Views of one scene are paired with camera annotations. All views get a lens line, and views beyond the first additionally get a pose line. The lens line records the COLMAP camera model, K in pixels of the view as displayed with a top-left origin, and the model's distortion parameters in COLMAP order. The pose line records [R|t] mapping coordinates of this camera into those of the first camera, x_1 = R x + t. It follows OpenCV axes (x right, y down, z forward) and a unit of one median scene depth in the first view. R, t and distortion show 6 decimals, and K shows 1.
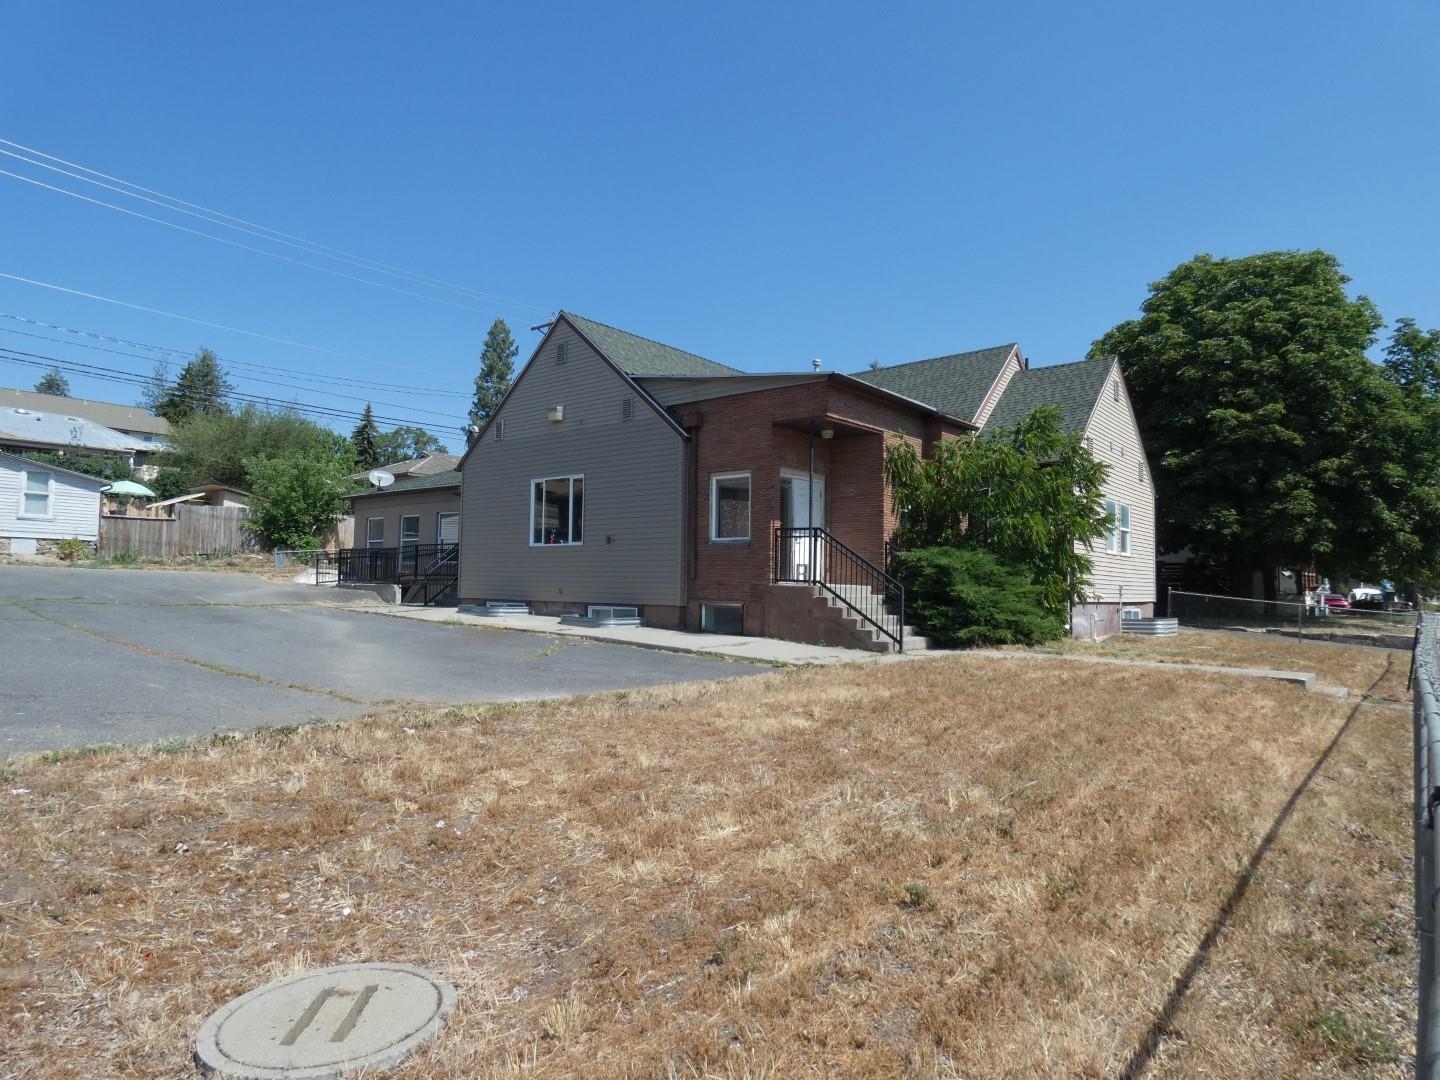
lens RADIAL K [[858.4, 0, 710.7], [0, 858.4, 542.9], [0, 0, 1]] dist [-0.001294, -0.006379]
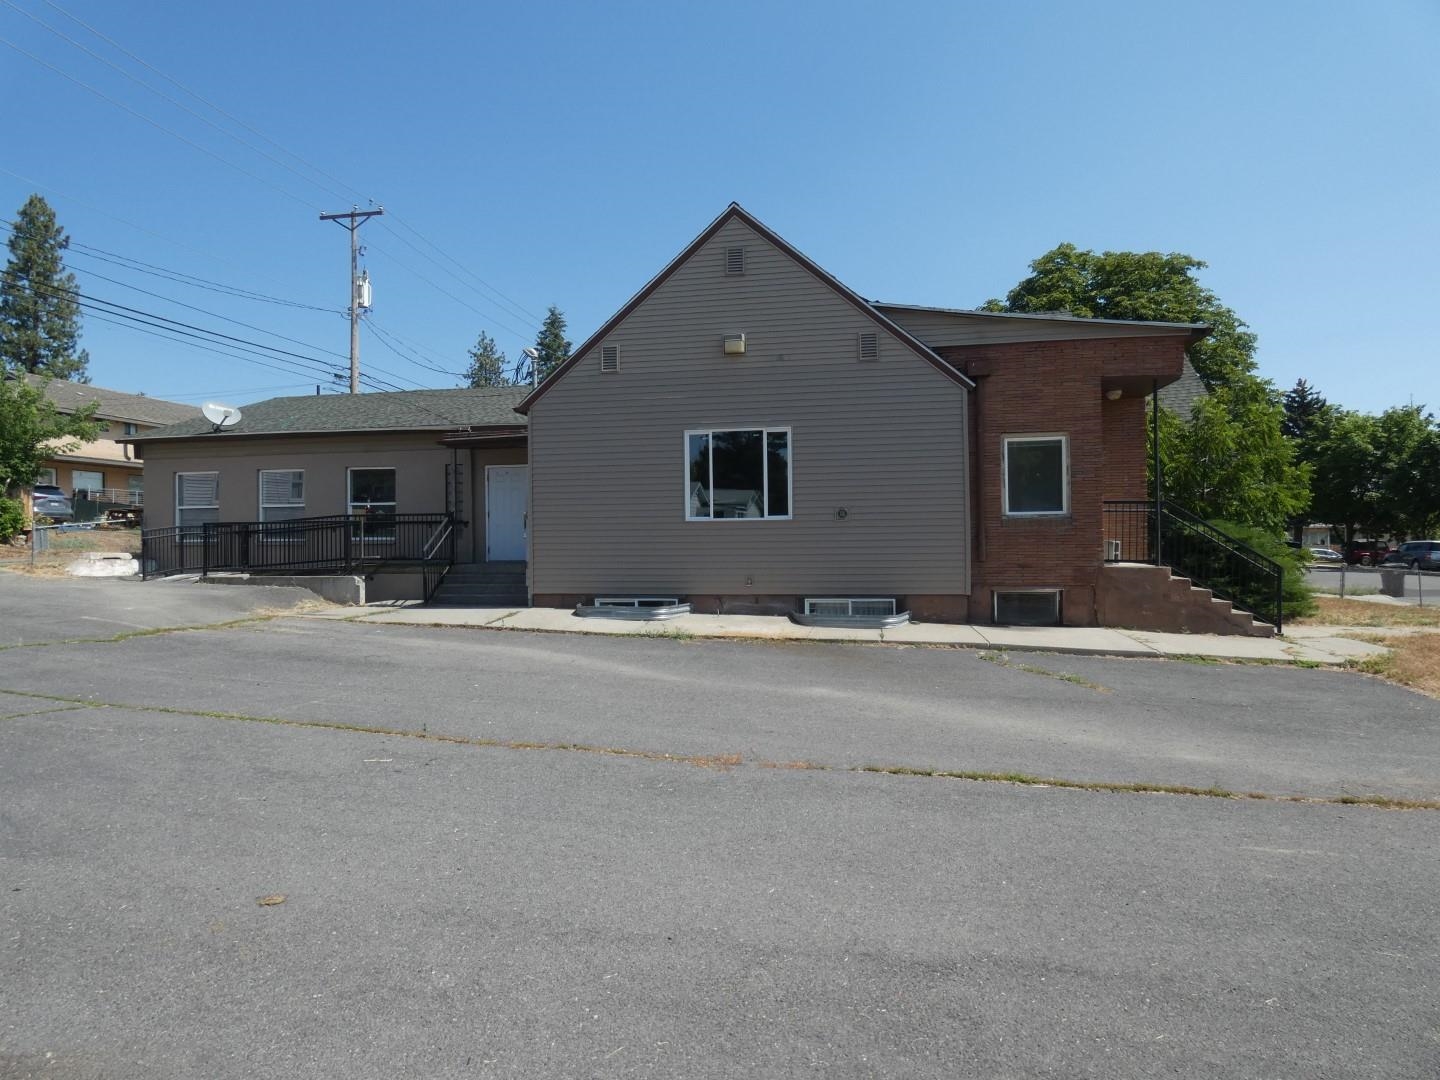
lens RADIAL K [[858.4, 0, 717.2], [0, 858.4, 539.2], [0, 0, 1]] dist [-0.001294, -0.006379]
pose [[0.874370, -0.025412, 0.484594, -0.552663], [0.000347, 0.998660, 0.051745, -0.018984], [-0.485260, -0.045076, 0.873207, 0.346640]]
